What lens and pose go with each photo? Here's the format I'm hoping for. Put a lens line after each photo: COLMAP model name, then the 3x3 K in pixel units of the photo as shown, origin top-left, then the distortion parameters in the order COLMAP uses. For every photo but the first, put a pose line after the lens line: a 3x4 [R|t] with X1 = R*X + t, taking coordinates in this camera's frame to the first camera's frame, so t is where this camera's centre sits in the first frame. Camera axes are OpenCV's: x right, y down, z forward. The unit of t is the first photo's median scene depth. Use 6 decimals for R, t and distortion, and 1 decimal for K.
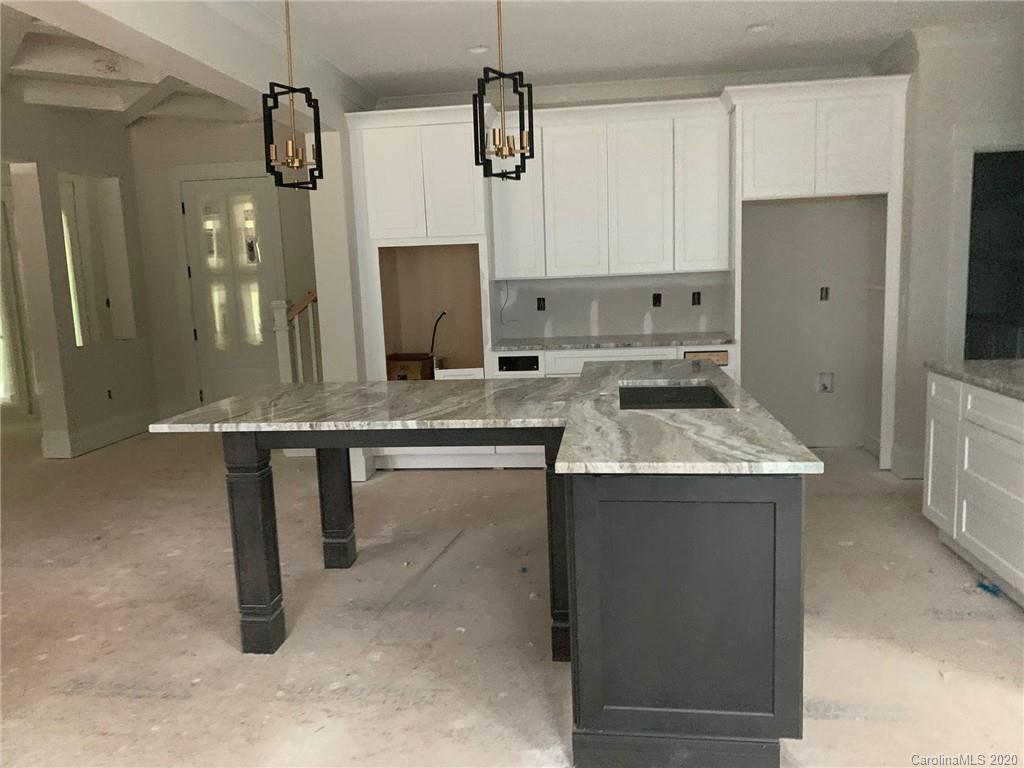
lens RADIAL K [[781.9, 0, 514.7], [0, 781.9, 383.2], [0, 0, 1]] dist [0.026756, -0.032348]
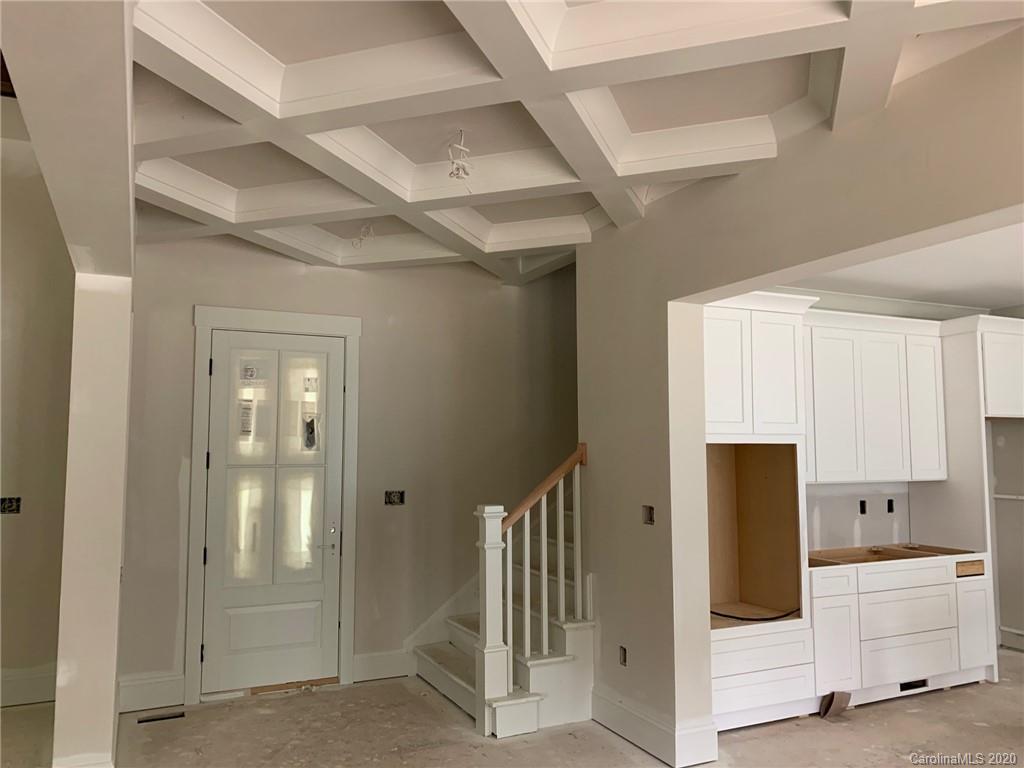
lens RADIAL K [[781.9, 0, 509.0], [0, 781.9, 380.5], [0, 0, 1]] dist [0.026756, -0.032348]
pose [[0.850070, 0.083574, 0.519997, -0.554369], [0.045998, 0.971776, -0.231378, -0.041728], [-0.524658, 0.220606, 0.822233, 0.304356]]
